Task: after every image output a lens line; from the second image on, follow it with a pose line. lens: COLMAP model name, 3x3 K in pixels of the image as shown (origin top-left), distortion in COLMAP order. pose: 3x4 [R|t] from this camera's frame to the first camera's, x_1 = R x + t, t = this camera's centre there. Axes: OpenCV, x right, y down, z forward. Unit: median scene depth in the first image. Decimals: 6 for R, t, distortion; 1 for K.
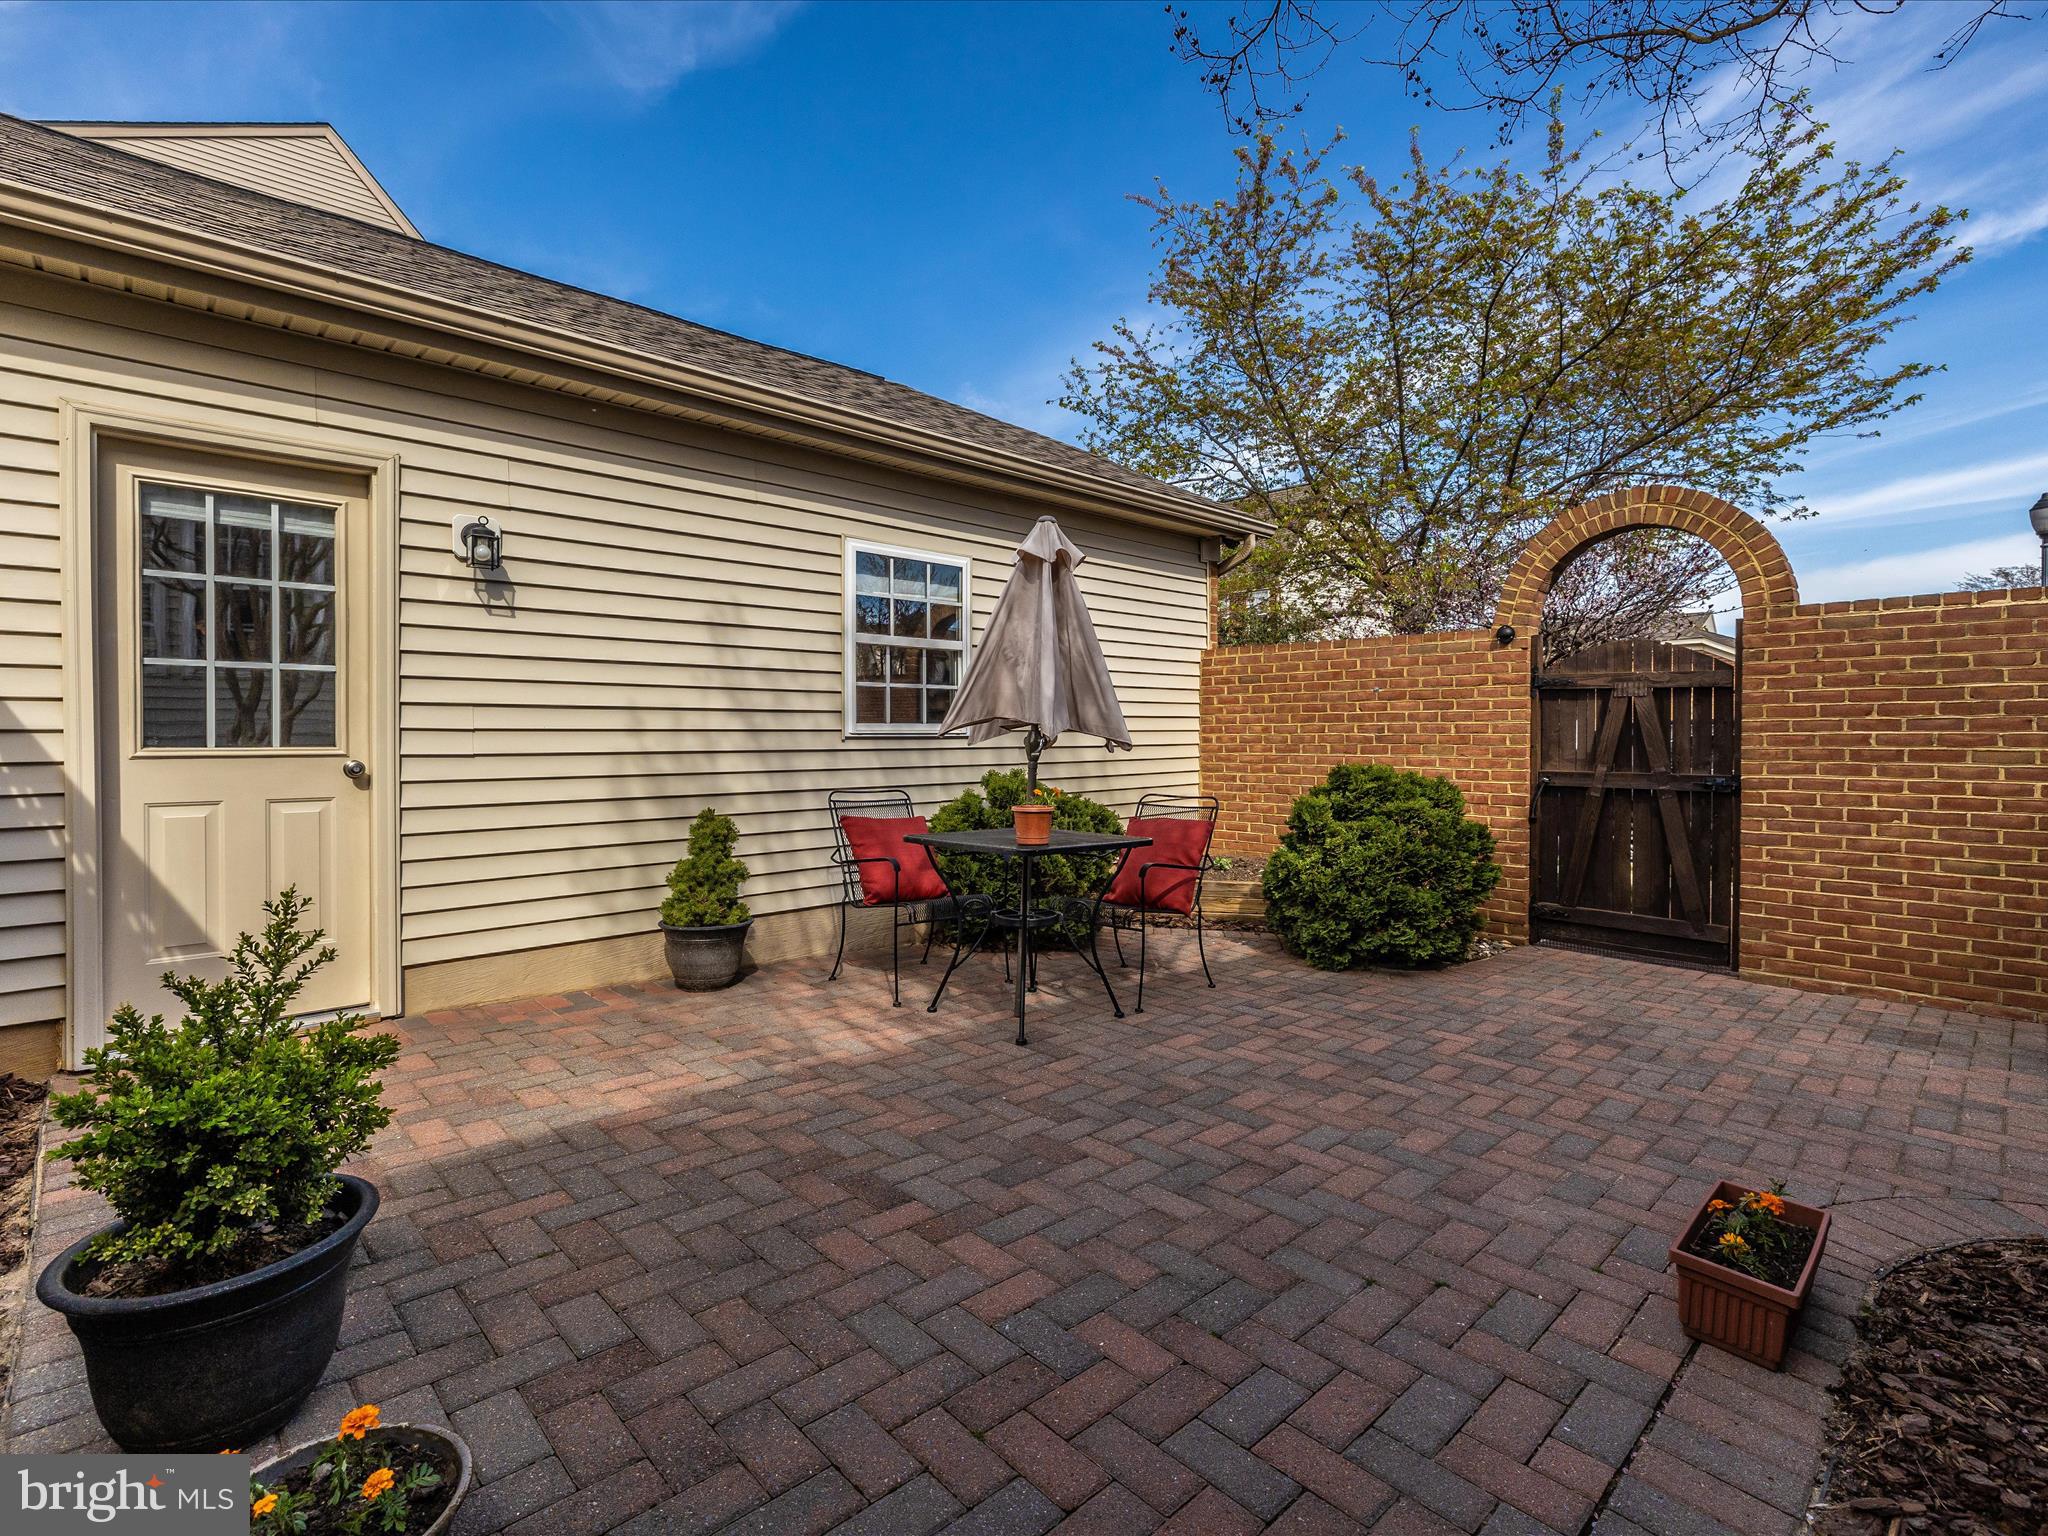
lens RADIAL K [[960.5, 0, 1034.6], [0, 960.5, 762.1], [0, 0, 1]] dist [-0.000523, -0.000999]
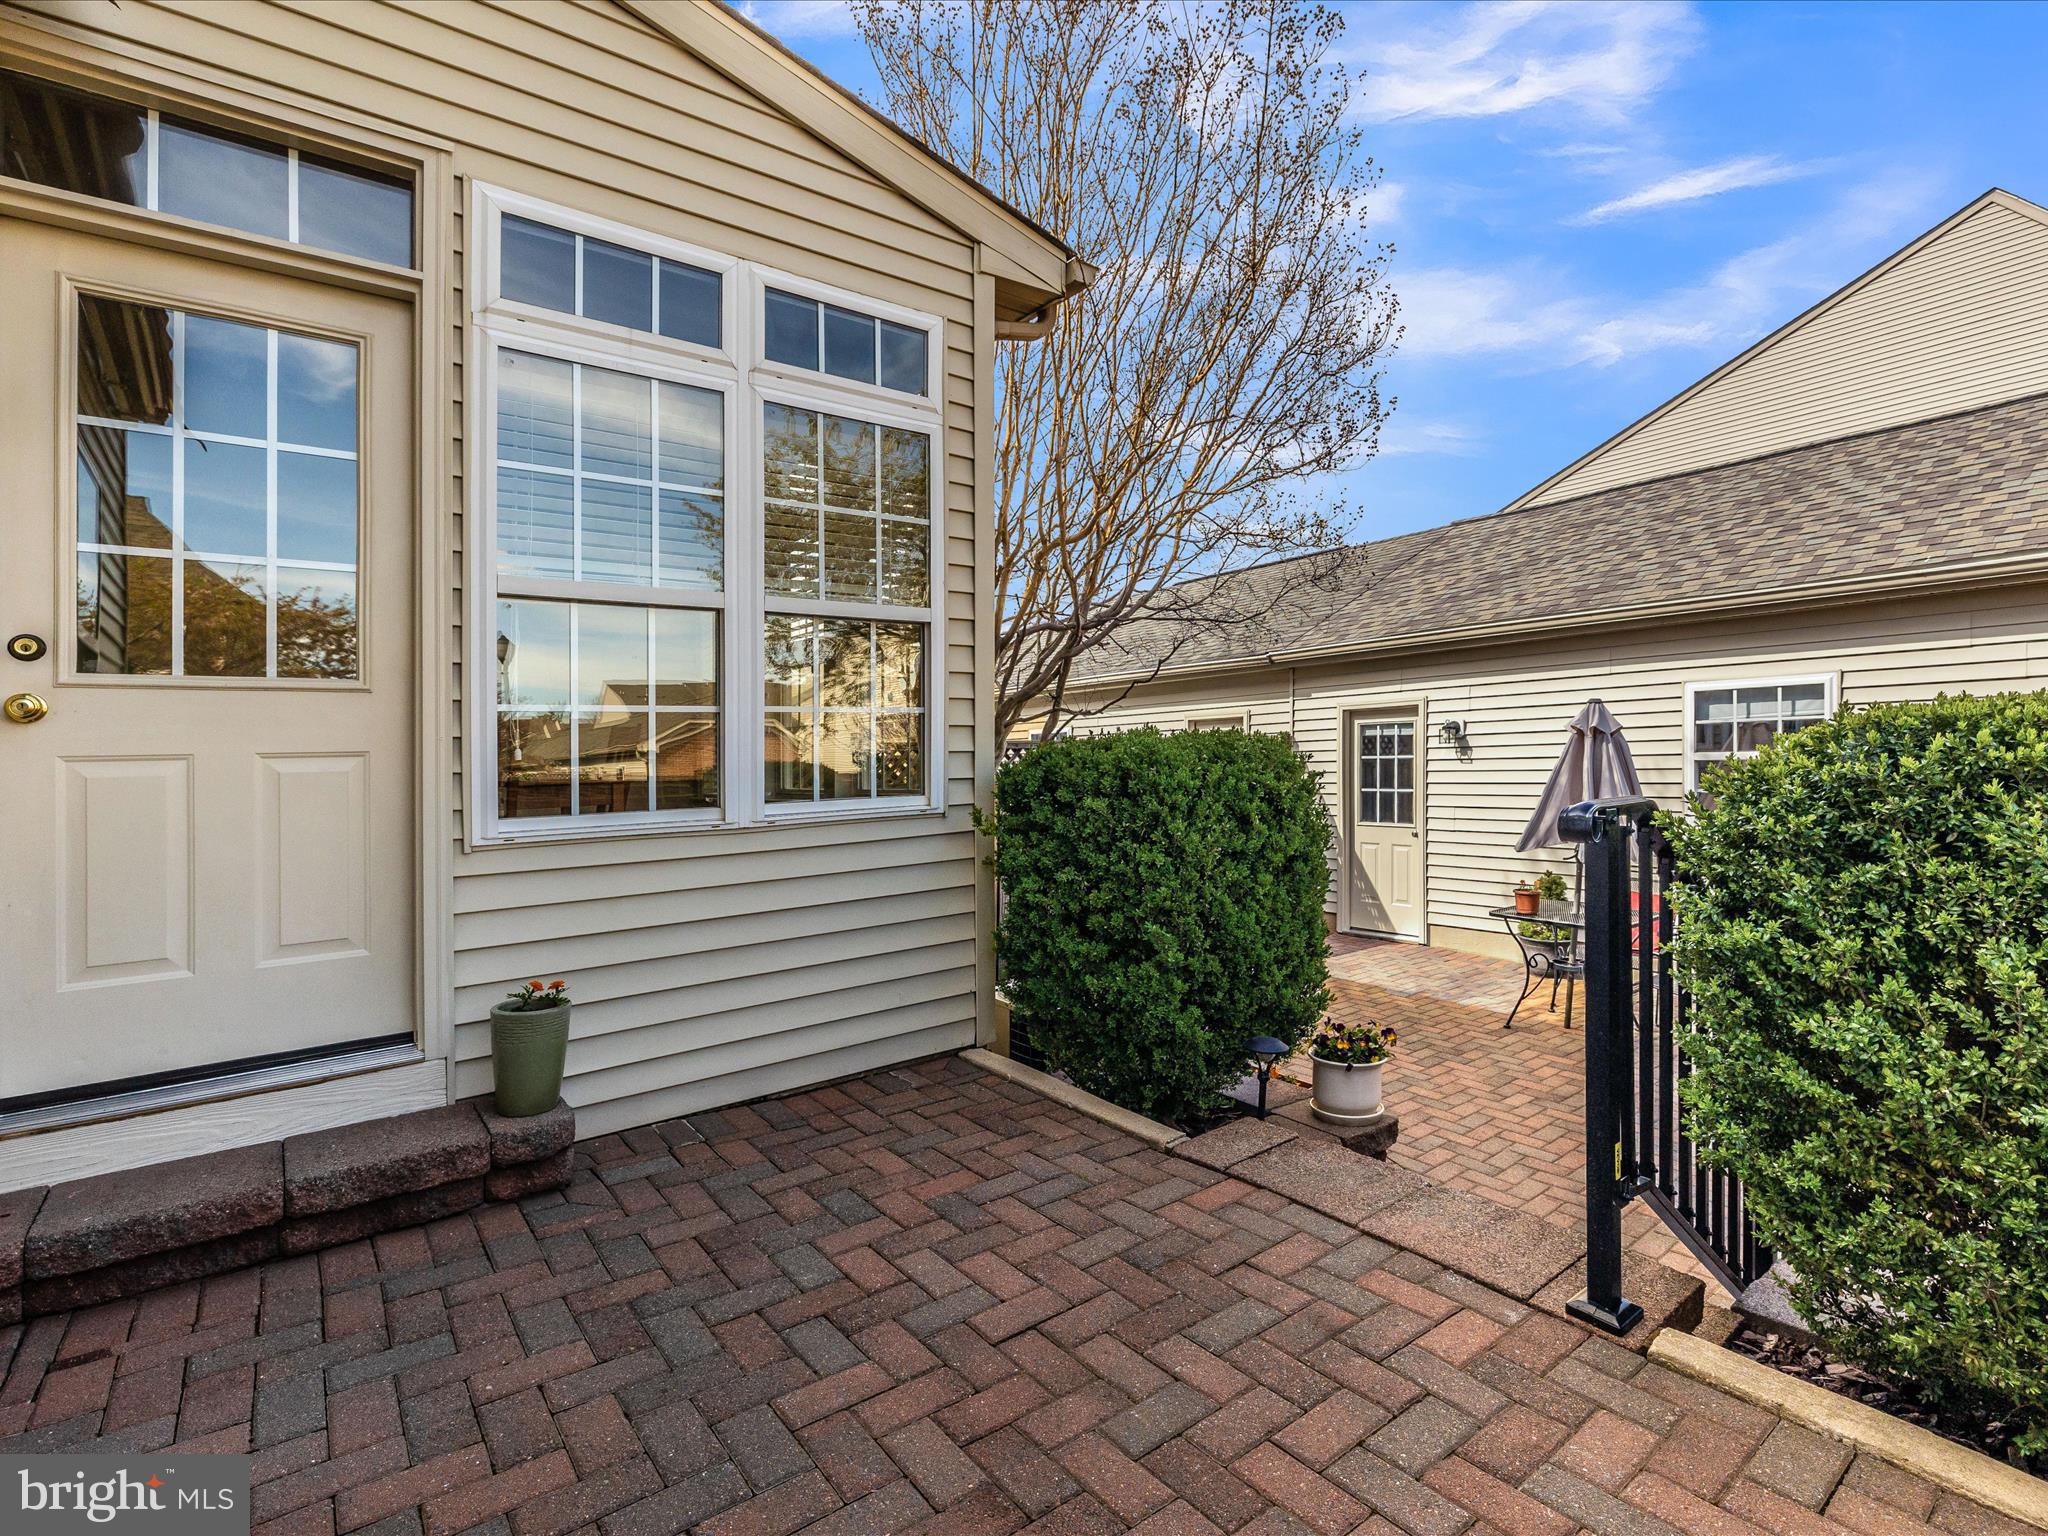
lens RADIAL K [[960.5, 0, 1068.2], [0, 960.5, 809.5], [0, 0, 1]] dist [-0.000523, -0.000999]
pose [[-0.092219, 0.053006, -0.994327, 1.456426], [-0.003412, 0.998559, 0.053548, -0.150045], [0.995733, 0.008331, -0.091906, 0.324383]]
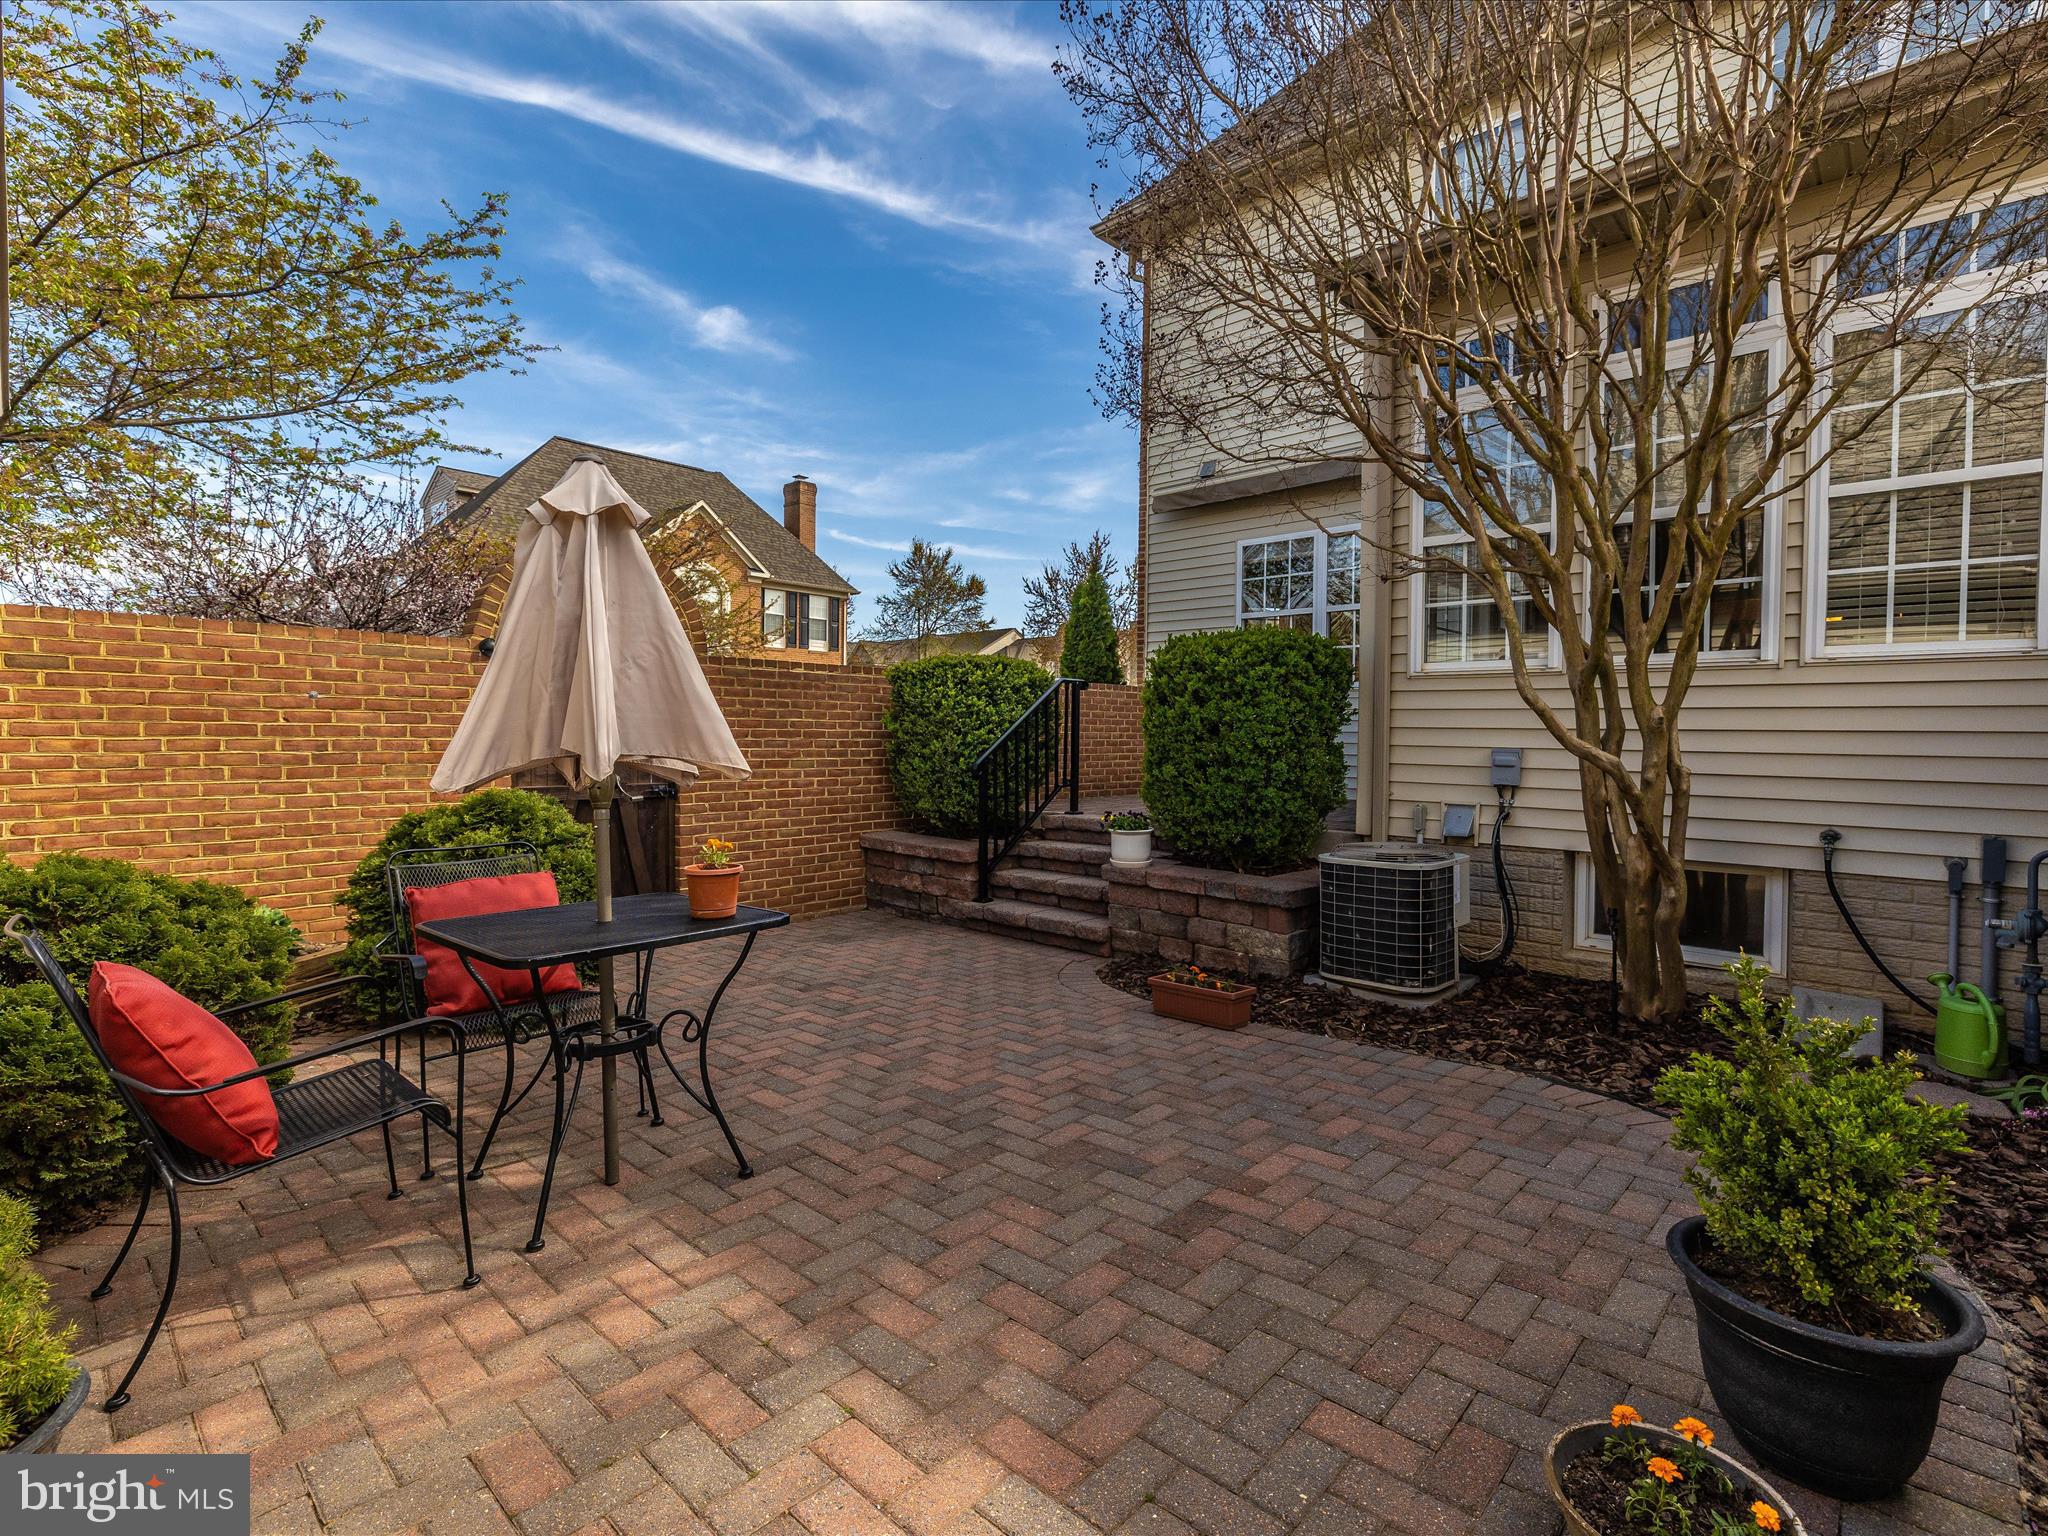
lens RADIAL K [[960.5, 0, 1032.0], [0, 960.5, 760.0], [0, 0, 1]] dist [-0.000523, -0.000999]
pose [[-0.052825, -0.023115, 0.998336, -0.660588], [0.022010, 0.999462, 0.024305, -0.042856], [-0.998361, 0.023257, -0.052288, 0.682047]]
